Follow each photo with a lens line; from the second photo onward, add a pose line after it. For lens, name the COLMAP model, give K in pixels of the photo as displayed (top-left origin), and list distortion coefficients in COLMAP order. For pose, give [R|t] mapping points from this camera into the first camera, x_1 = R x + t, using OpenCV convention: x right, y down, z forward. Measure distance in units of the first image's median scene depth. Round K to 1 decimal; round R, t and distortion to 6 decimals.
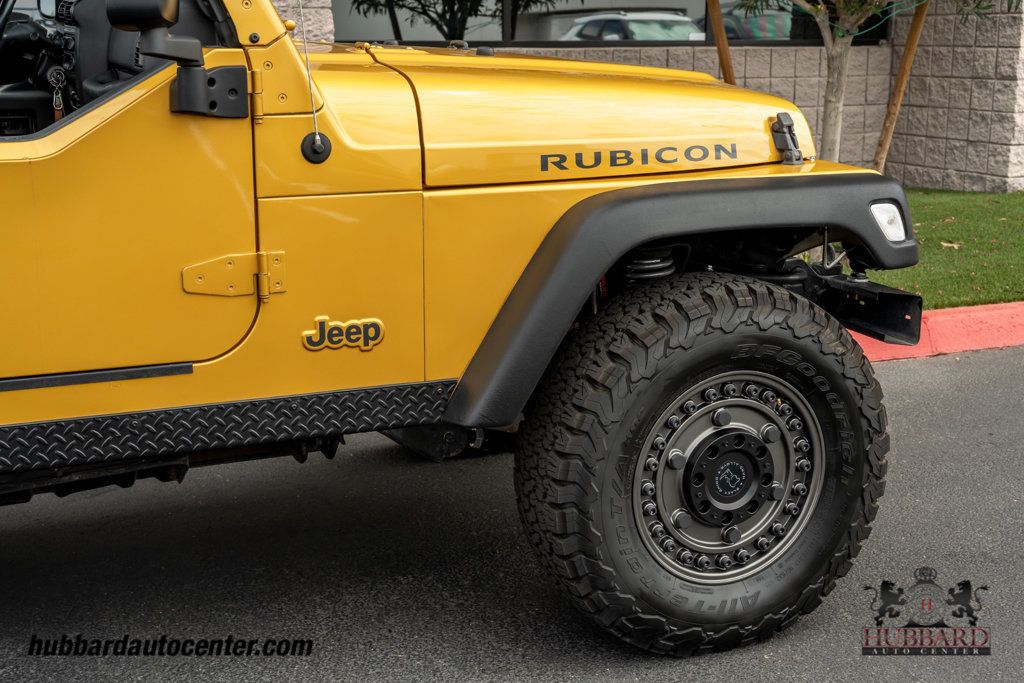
lens RADIAL K [[1357.6, 0, 509.8], [0, 1357.6, 339.6], [0, 0, 1]] dist [0.024273, 0.000000]
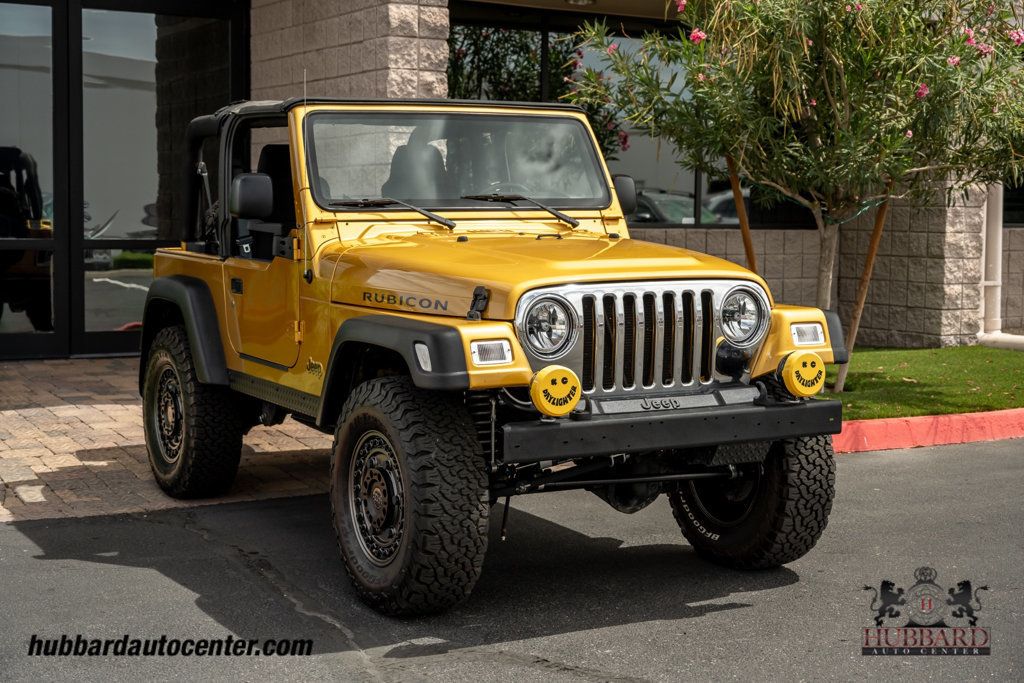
lens RADIAL K [[1591.8, 0, 502.7], [0, 1591.8, 342.0], [0, 0, 1]] dist [0.025580, 0.000000]
pose [[0.993828, 0.004371, 0.110848, -0.188552], [0.010787, 0.990681, -0.135772, 0.078159], [-0.110408, 0.136129, 0.984520, -0.377588]]
